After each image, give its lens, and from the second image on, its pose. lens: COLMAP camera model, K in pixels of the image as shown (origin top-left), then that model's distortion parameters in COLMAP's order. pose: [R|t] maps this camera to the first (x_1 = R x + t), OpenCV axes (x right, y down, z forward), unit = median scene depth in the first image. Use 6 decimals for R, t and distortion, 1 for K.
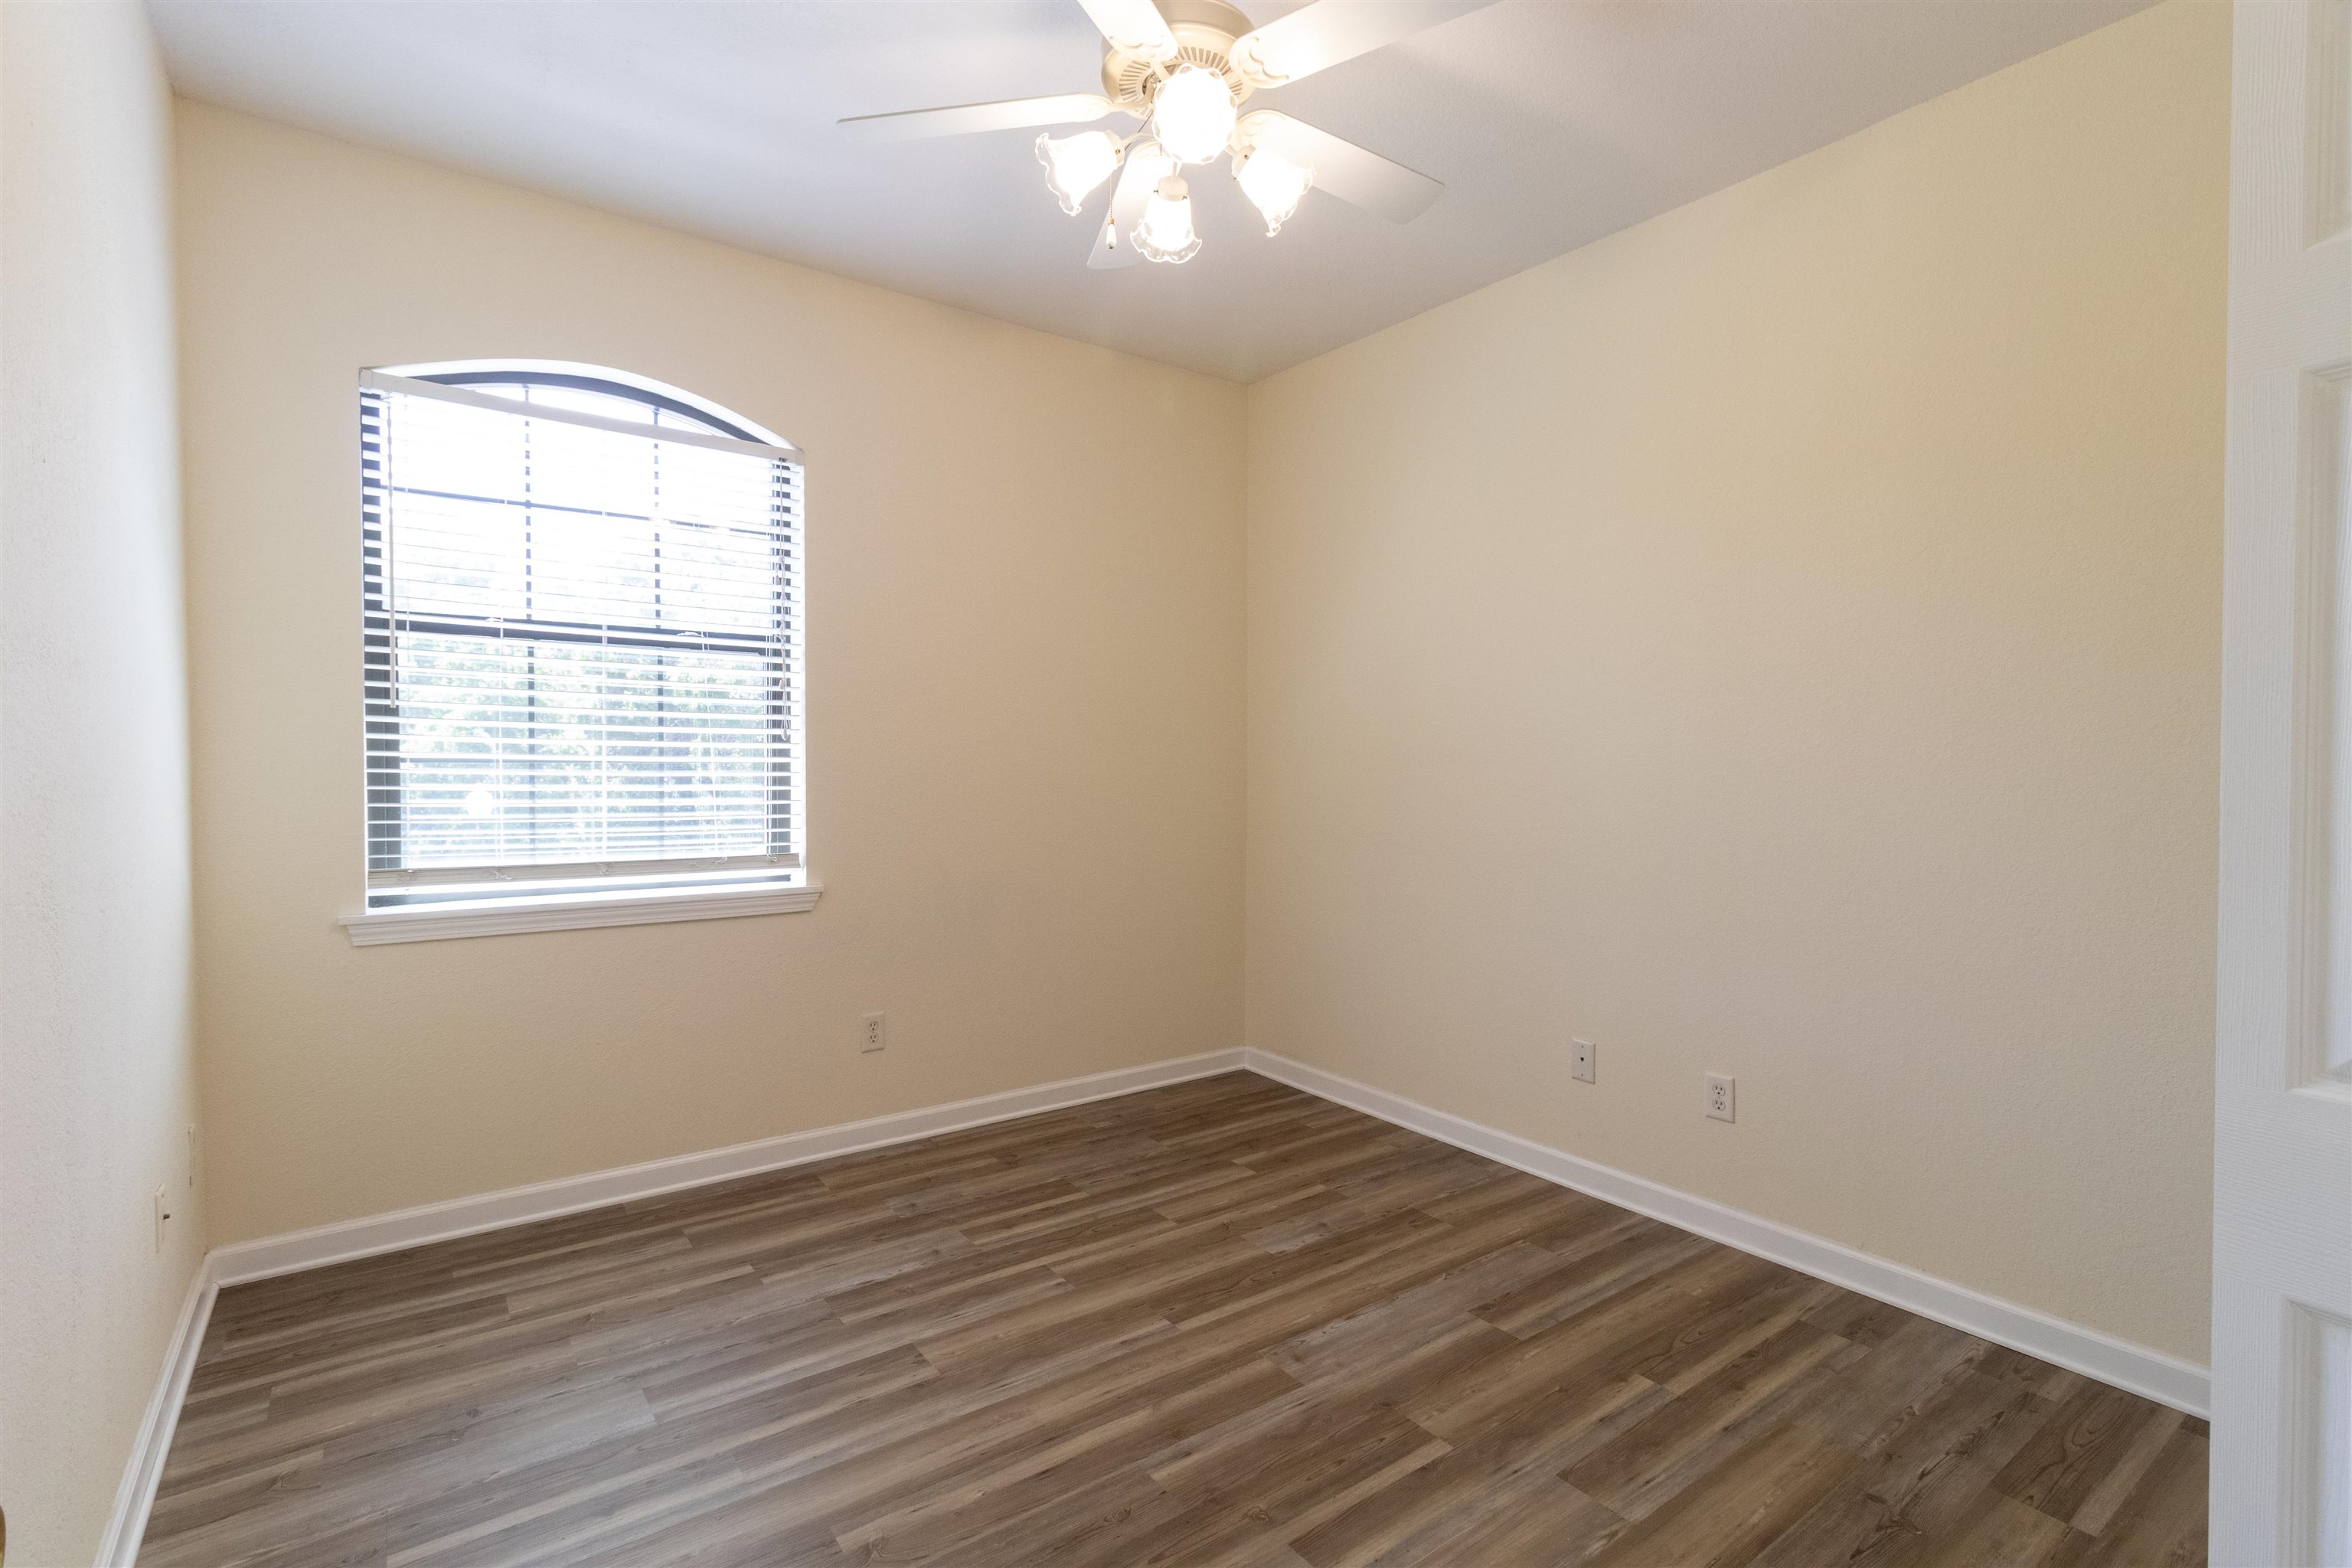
lens RADIAL K [[1085.3, 0, 1178.7], [0, 1085.3, 778.4], [0, 0, 1]] dist [0.001549, -0.000355]
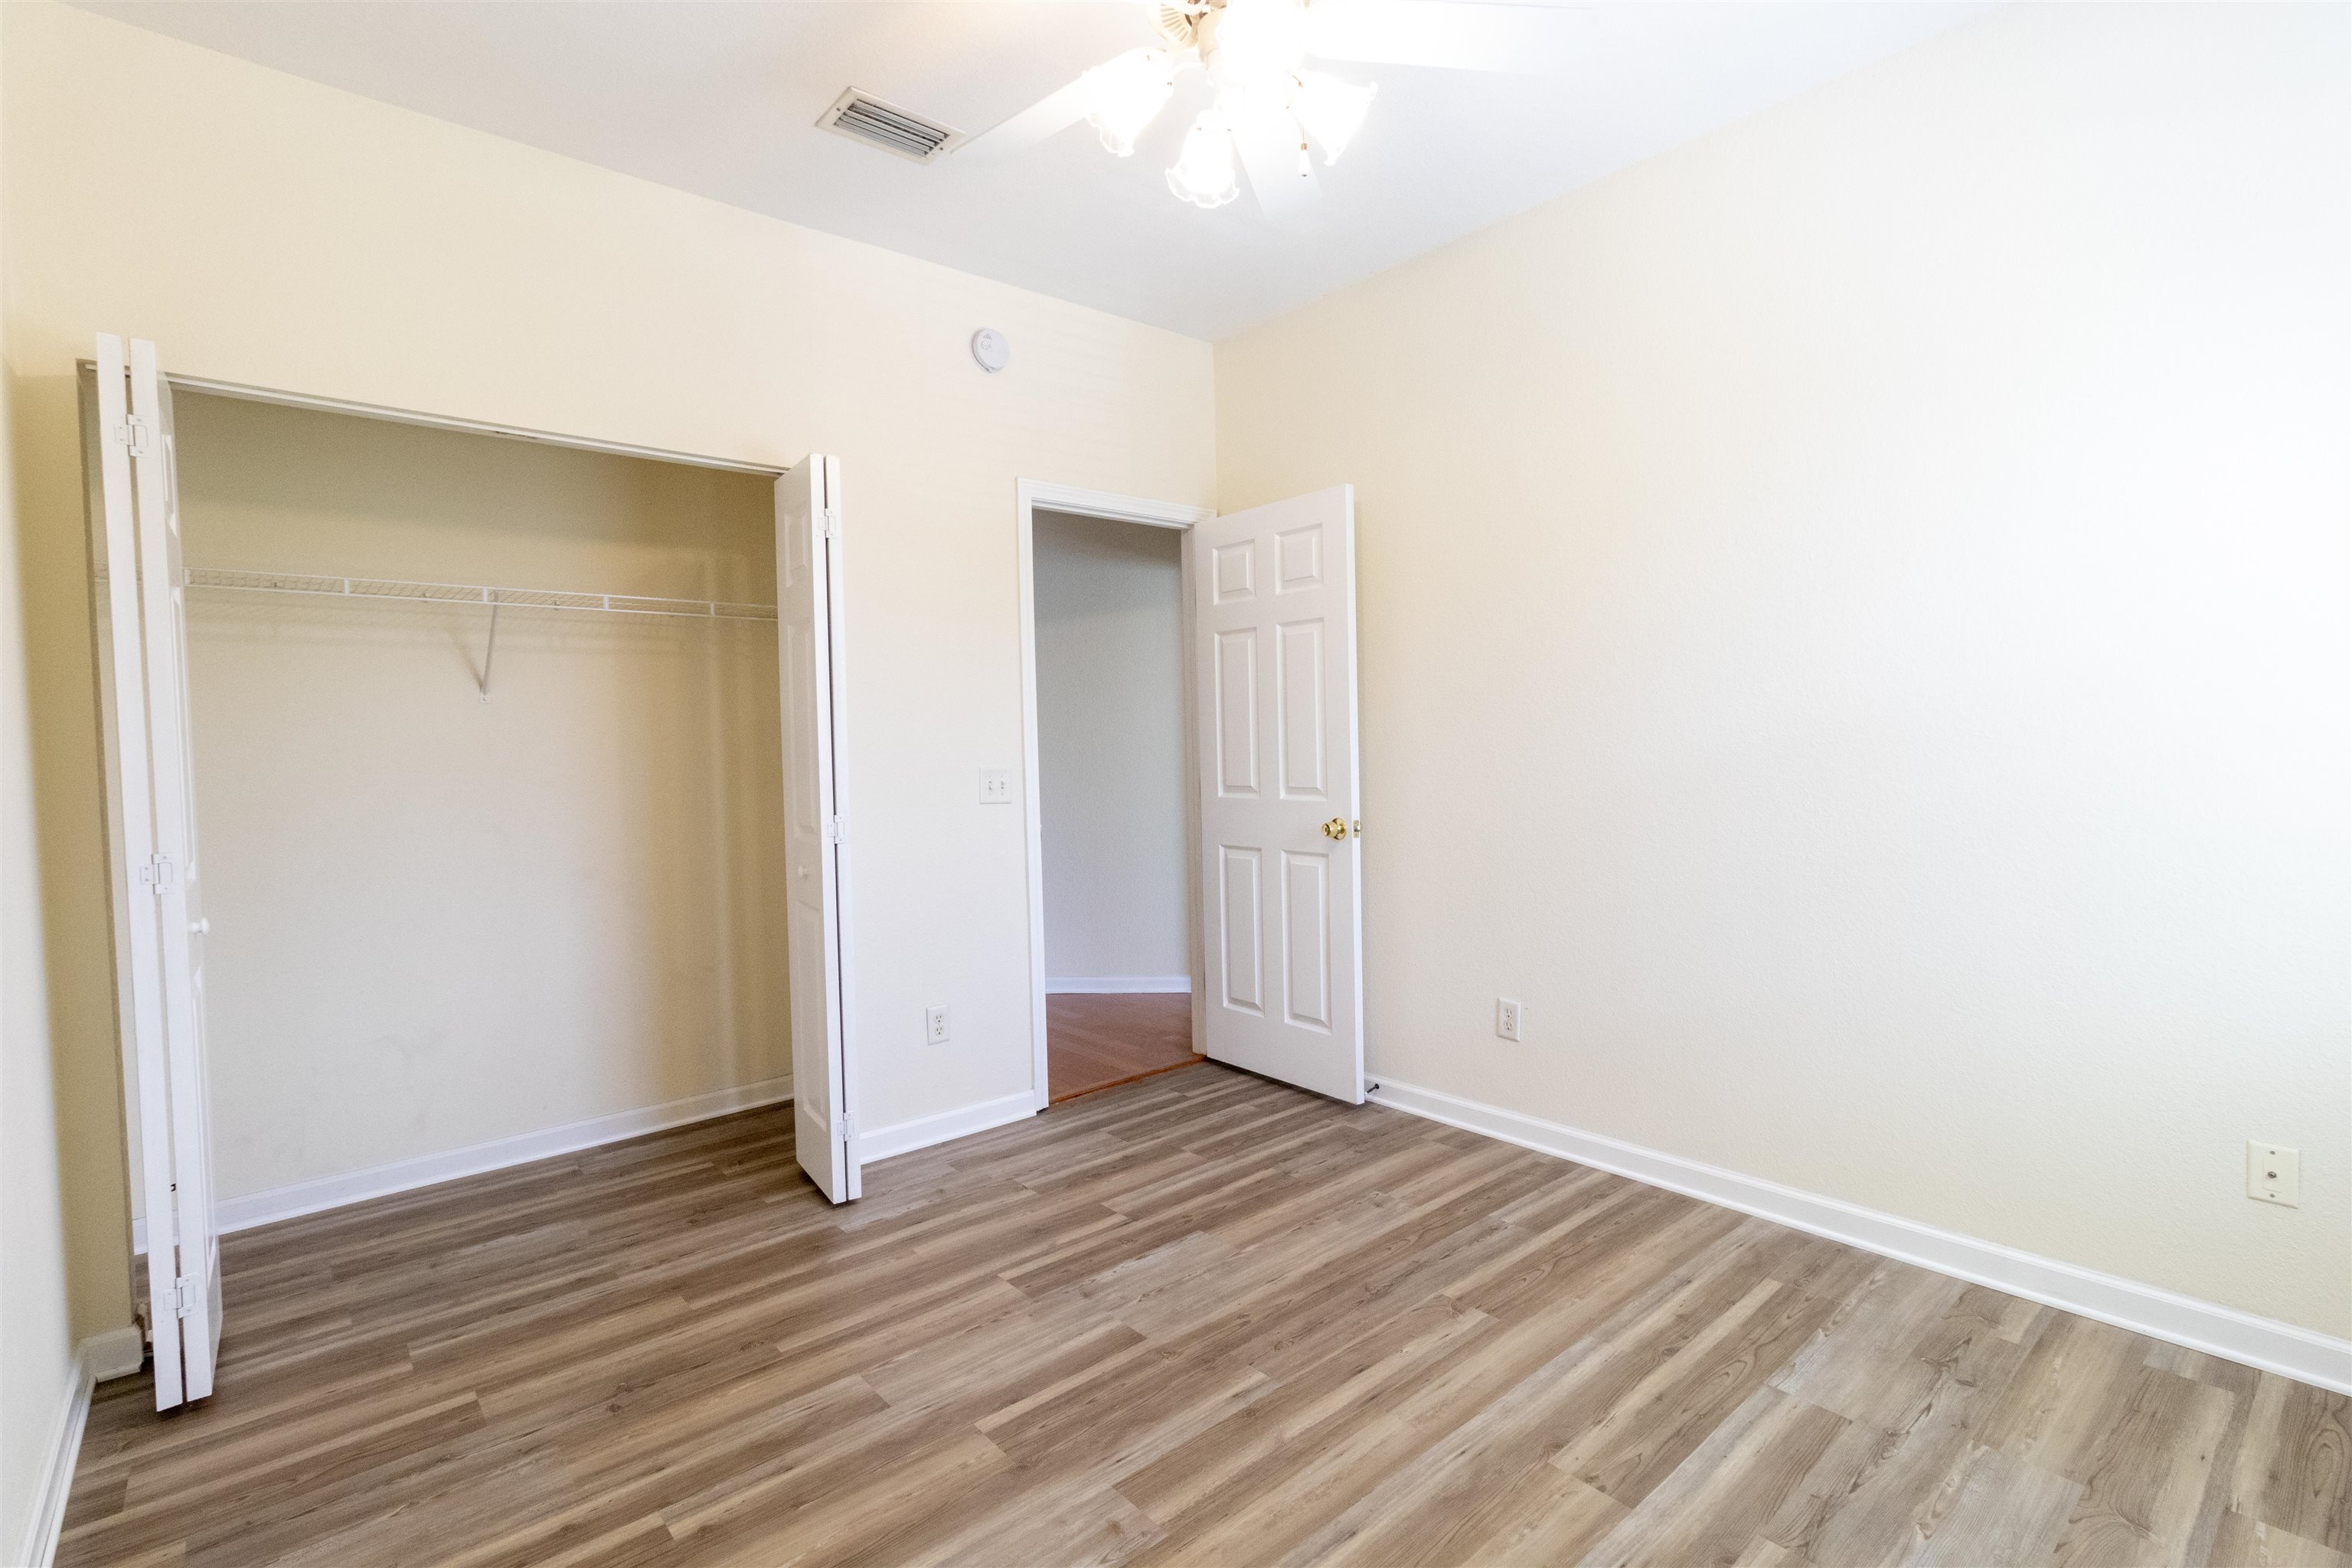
lens RADIAL K [[1109.1, 0, 1176.0], [0, 1109.1, 784.0], [0, 0, 1]] dist [0.013033, -0.000026]
pose [[-0.997333, 0.021702, -0.069680, 0.123275], [0.017122, 0.997695, 0.065661, -0.034955], [0.070944, 0.064293, -0.995406, 1.949017]]
